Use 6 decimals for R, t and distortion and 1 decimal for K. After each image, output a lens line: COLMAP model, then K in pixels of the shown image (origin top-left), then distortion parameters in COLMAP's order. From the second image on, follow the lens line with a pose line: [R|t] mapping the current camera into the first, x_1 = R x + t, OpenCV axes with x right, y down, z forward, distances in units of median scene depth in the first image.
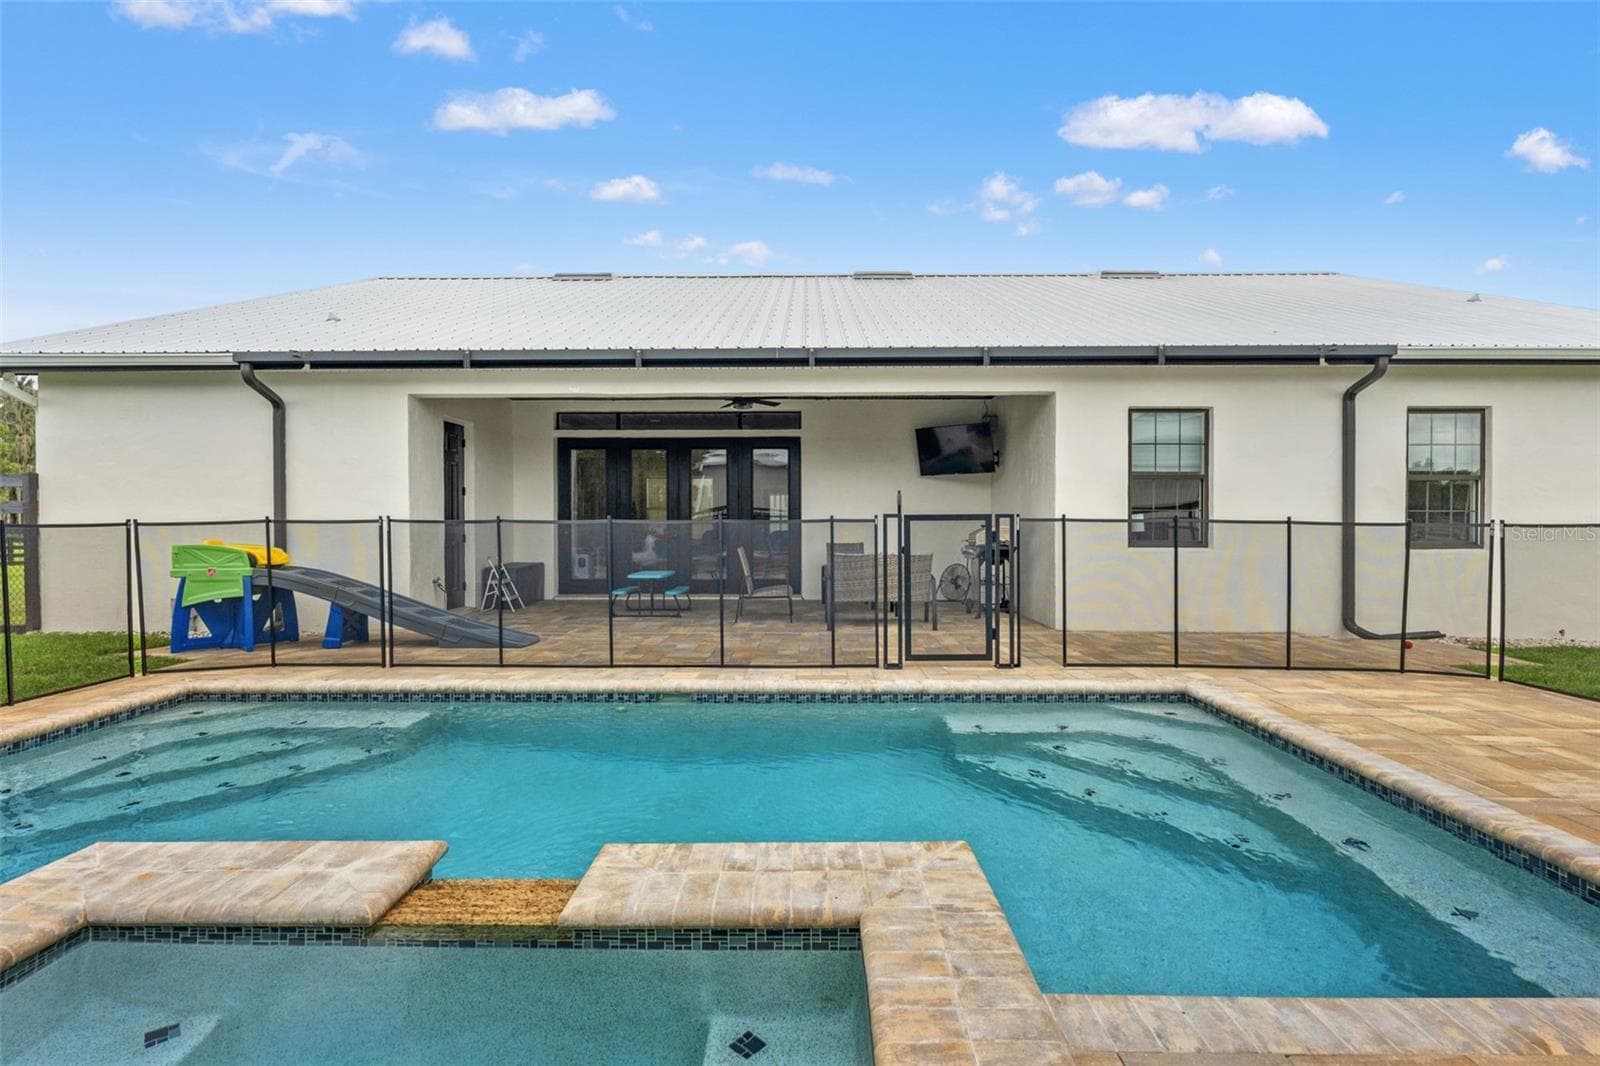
lens RADIAL K [[1036.5, 0, 800.0], [0, 1036.5, 533.0], [0, 0, 1]] dist [0.002205, -0.000679]
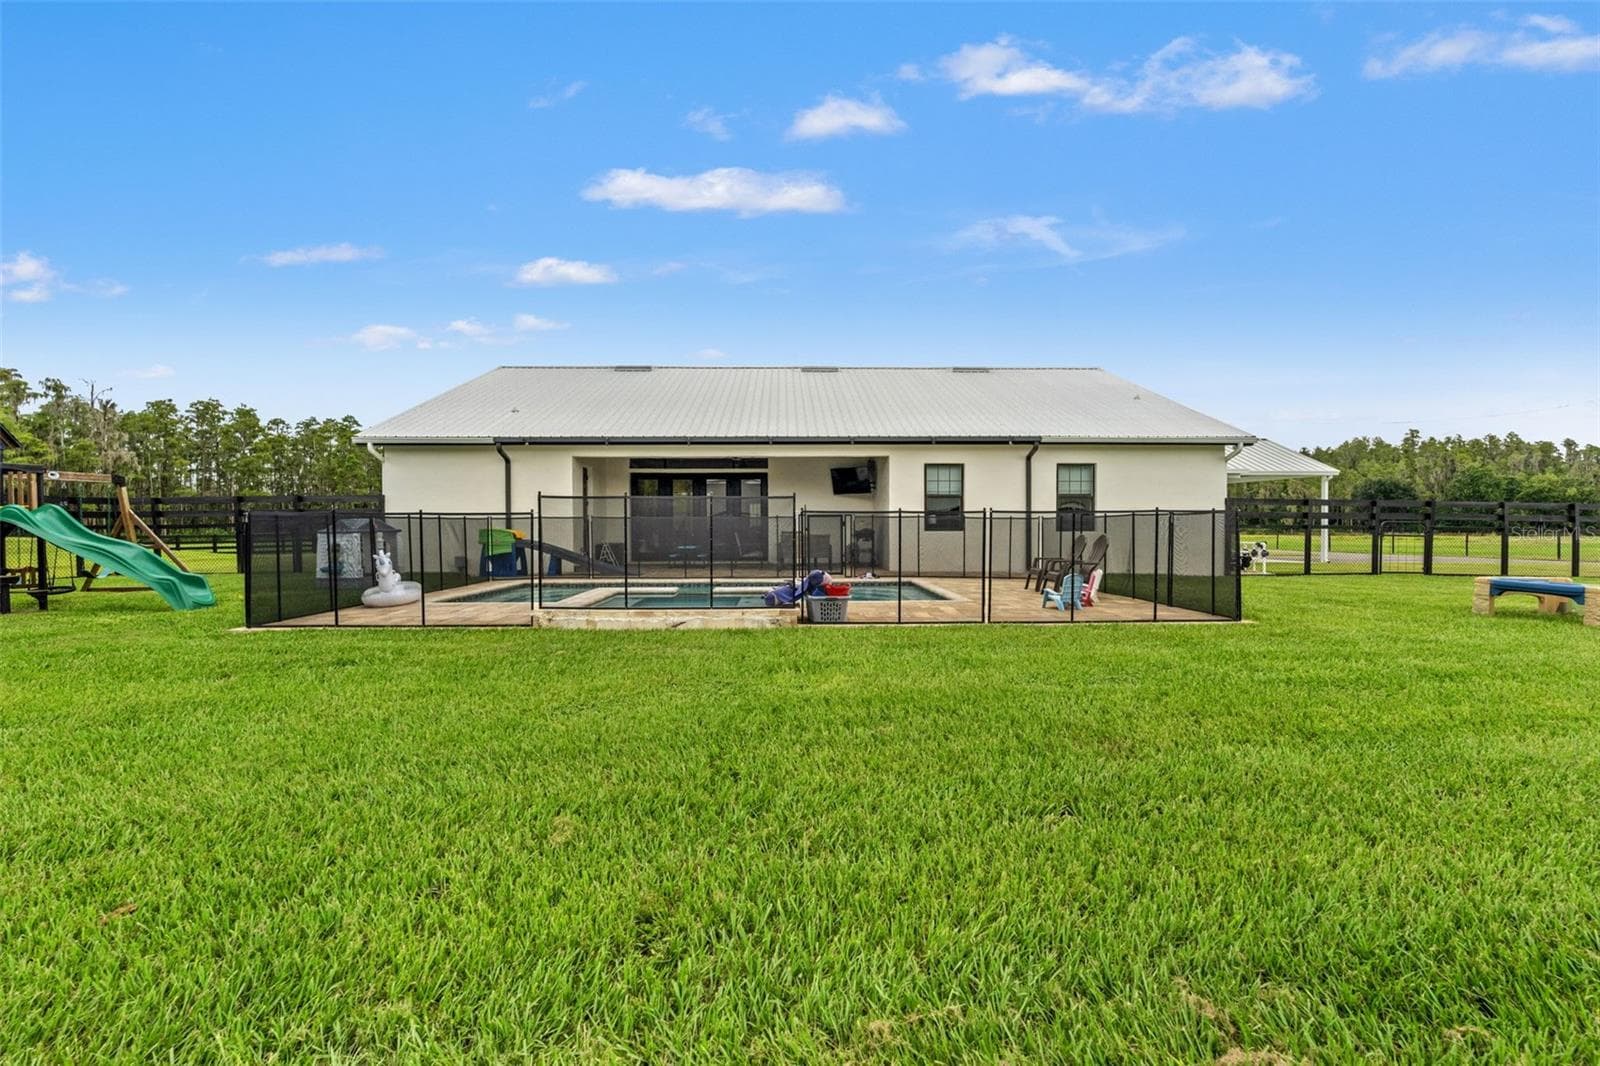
lens RADIAL K [[1036.5, 0, 800.0], [0, 1036.5, 533.0], [0, 0, 1]] dist [0.002205, -0.000679]
pose [[0.999740, -0.000678, 0.022777, 0.019397], [0.000809, 0.999983, -0.005753, 0.026944], [-0.022773, 0.005770, 0.999724, -0.963507]]
